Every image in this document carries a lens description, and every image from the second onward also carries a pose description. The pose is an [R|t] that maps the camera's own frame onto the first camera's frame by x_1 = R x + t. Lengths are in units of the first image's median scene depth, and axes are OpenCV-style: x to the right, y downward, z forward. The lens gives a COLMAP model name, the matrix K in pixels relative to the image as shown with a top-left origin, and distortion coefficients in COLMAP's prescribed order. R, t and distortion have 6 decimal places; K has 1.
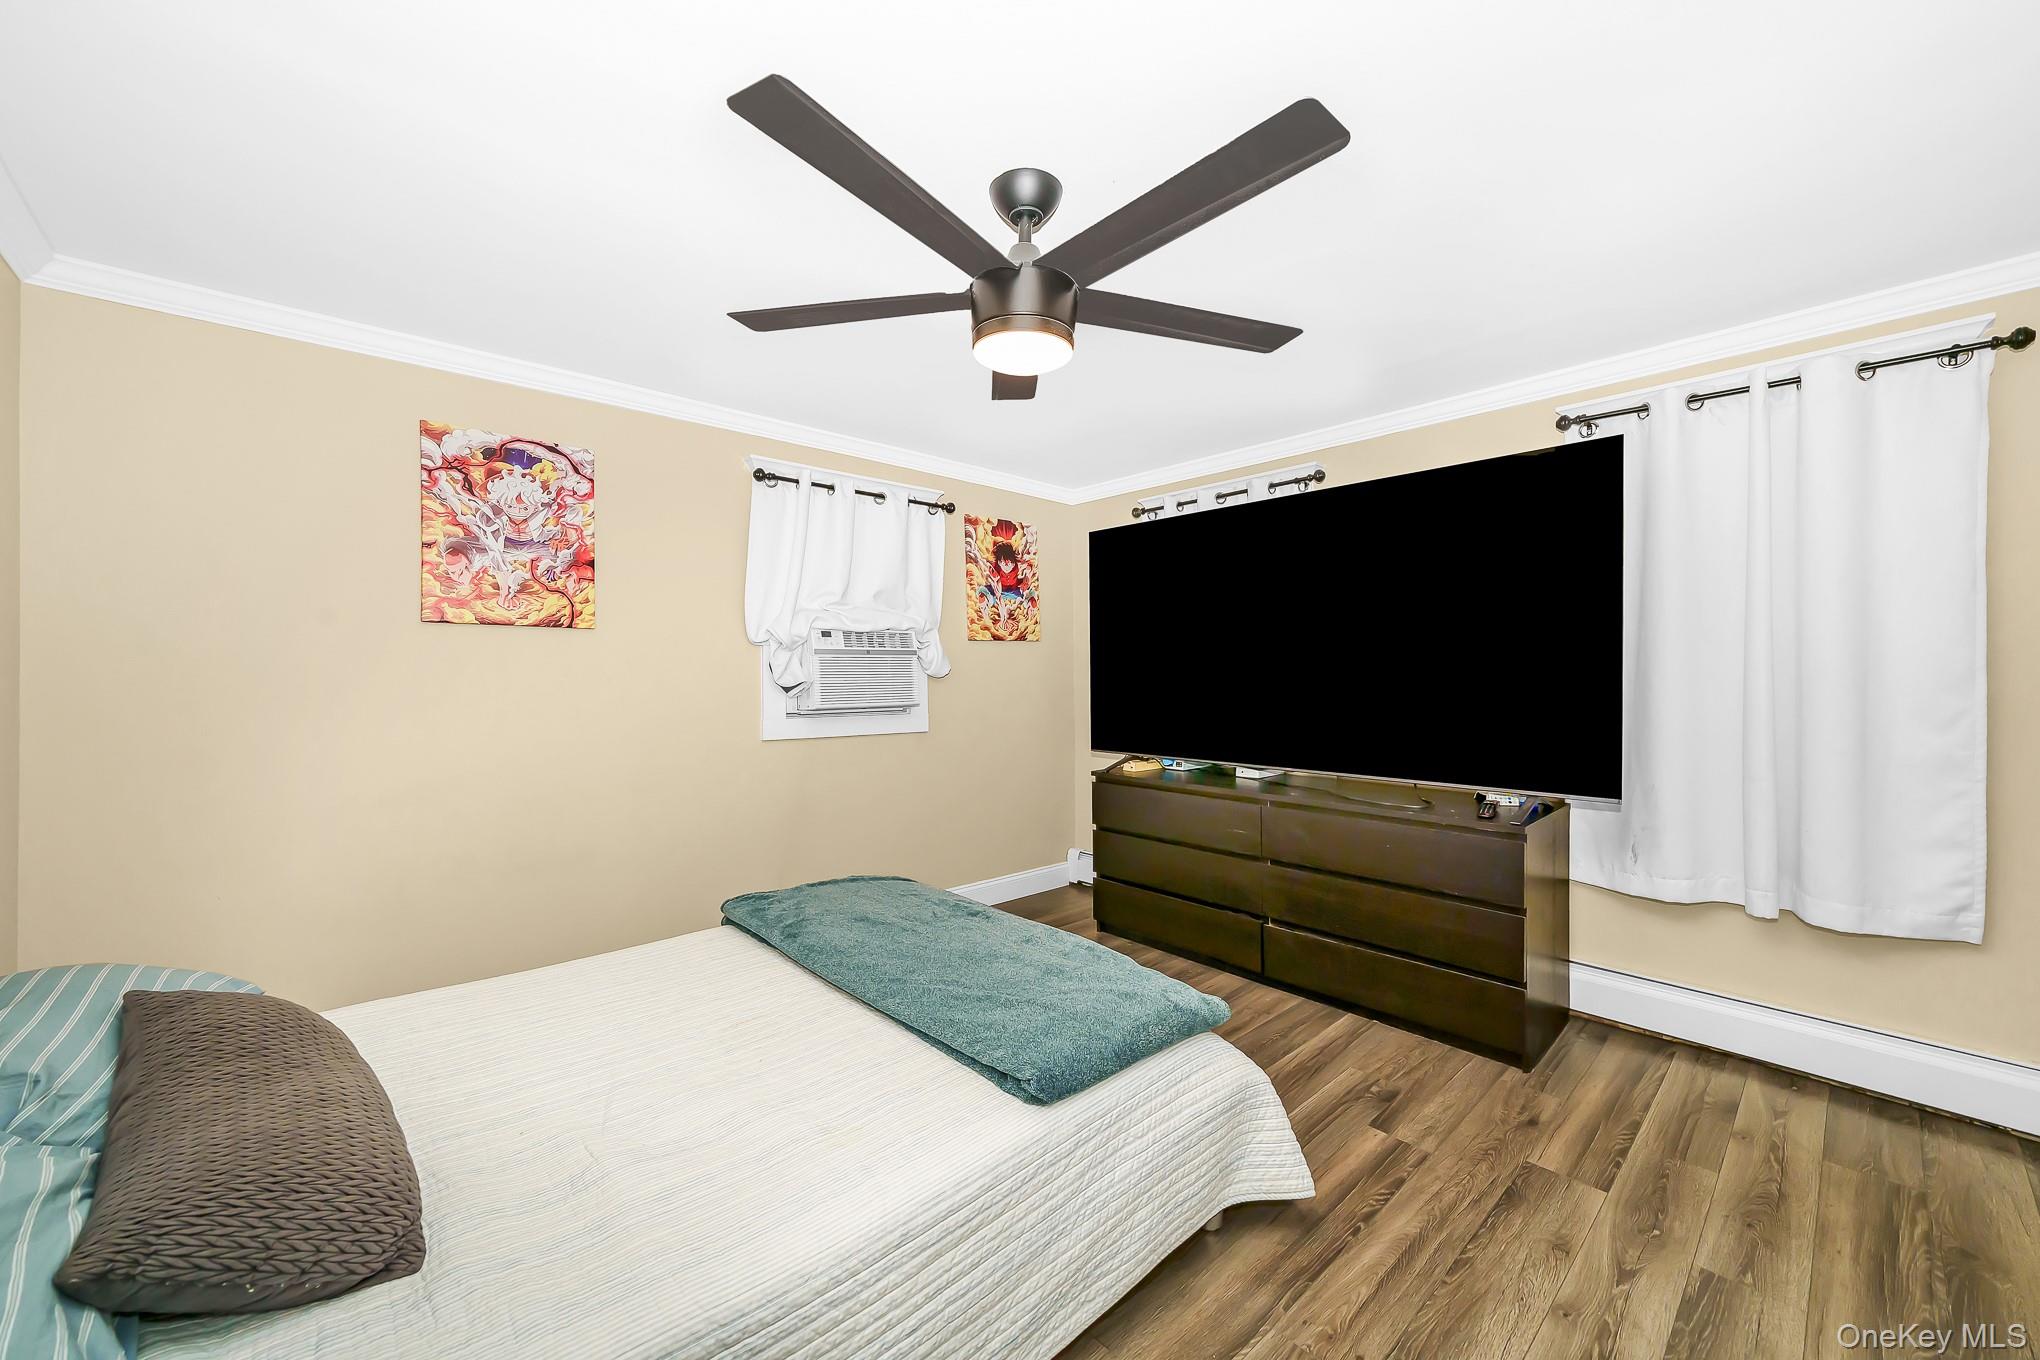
lens RADIAL K [[721.6, 0, 1032.7], [0, 721.6, 671.4], [0, 0, 1]] dist [-0.002034, -0.000140]
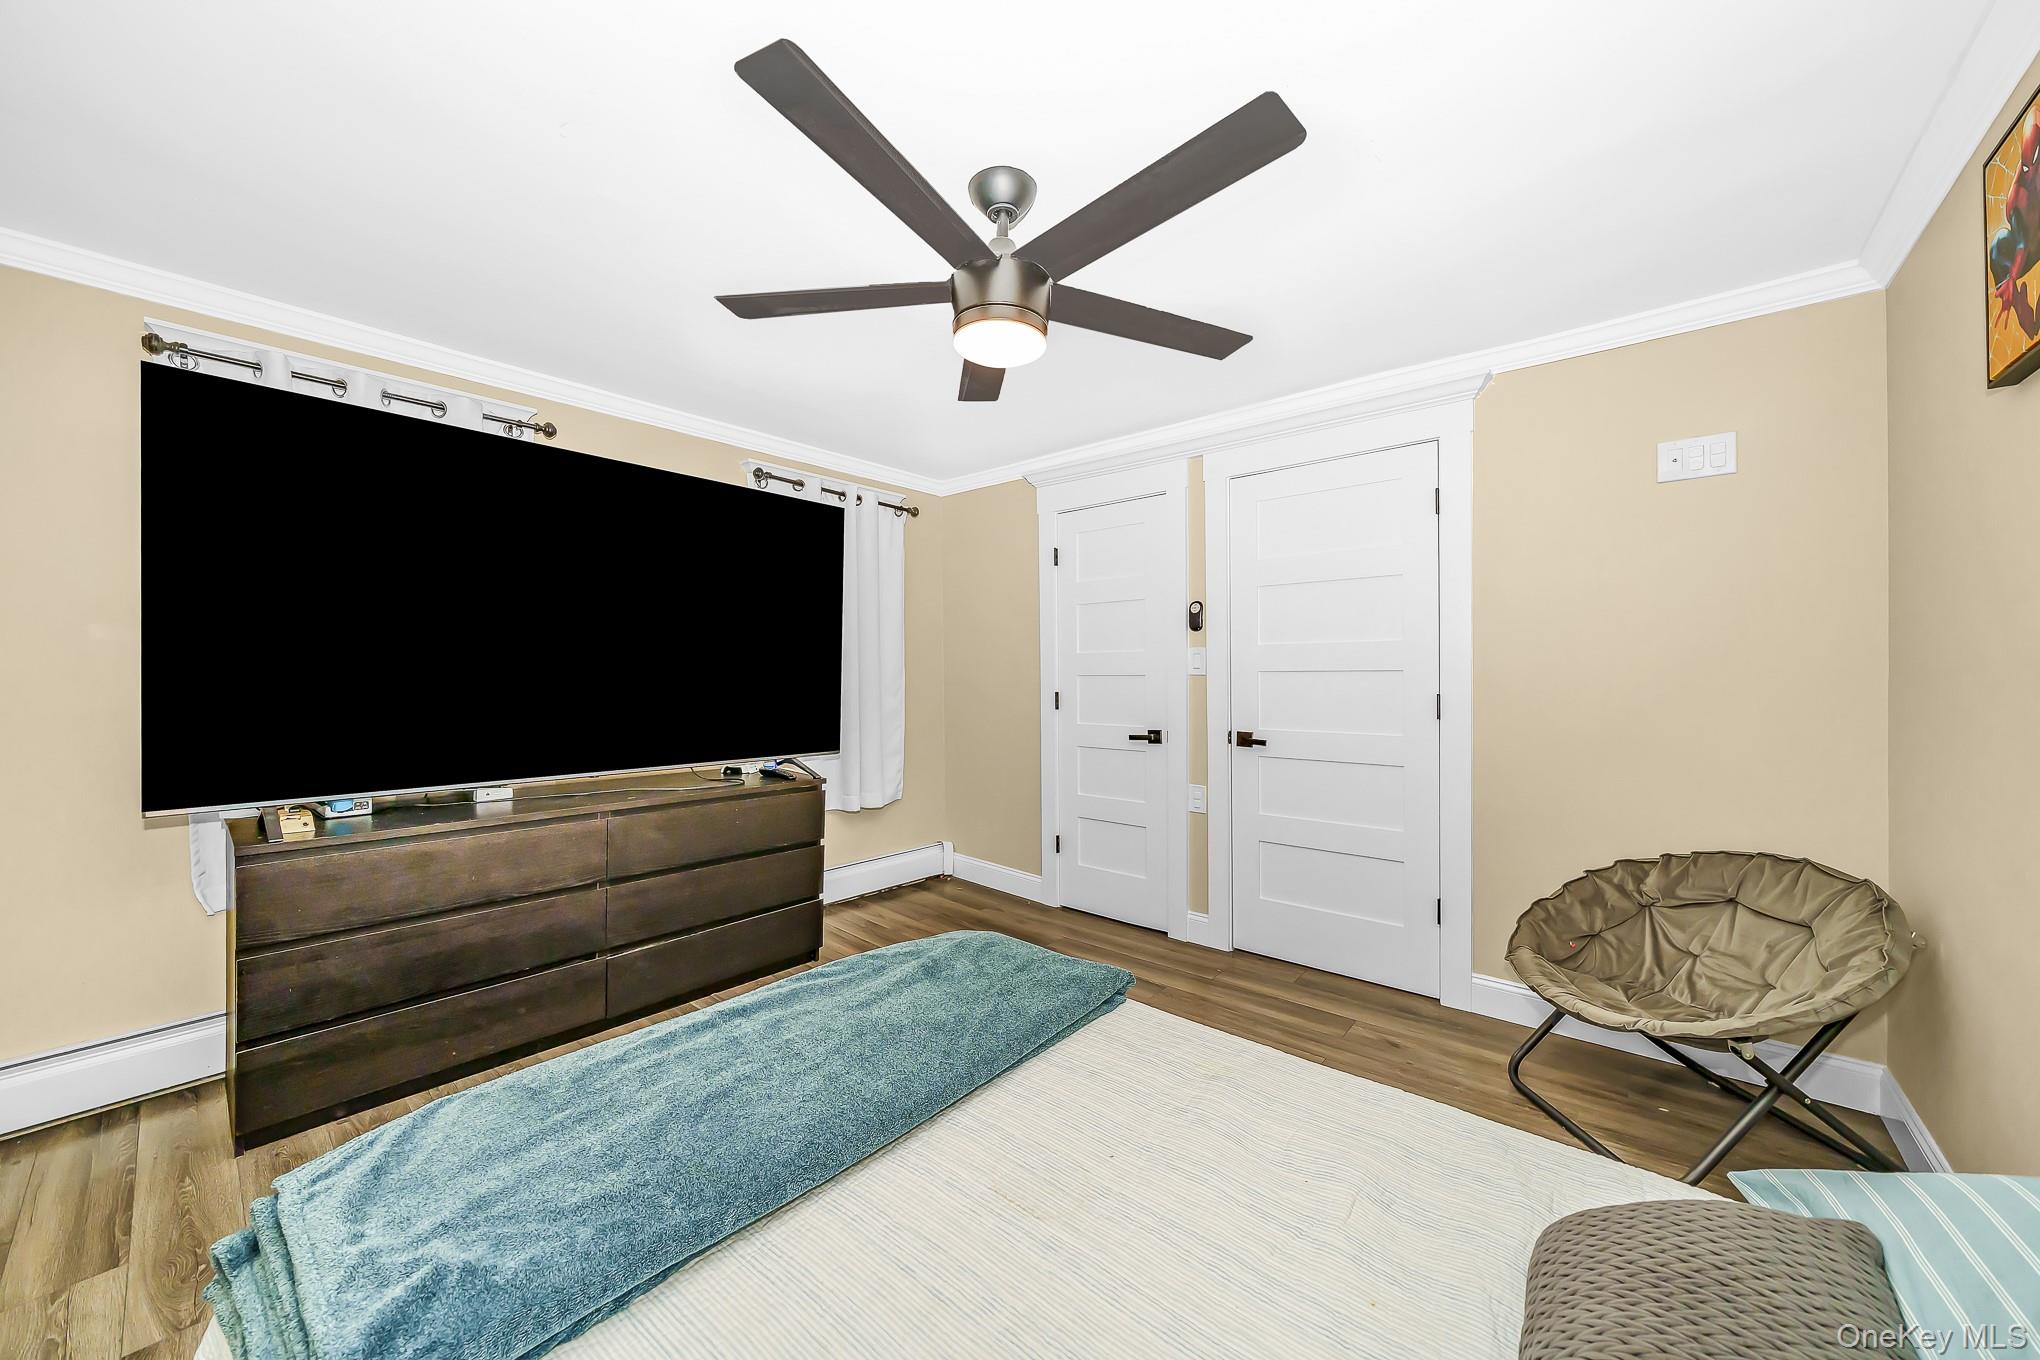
lens RADIAL K [[721.6, 0, 1032.7], [0, 721.6, 671.4], [0, 0, 1]] dist [-0.002034, -0.000140]
pose [[-0.084213, 0.004206, 0.996439, -0.699293], [-0.014157, 0.999885, -0.005417, 0.012849], [-0.996347, -0.014563, -0.084144, 0.709049]]
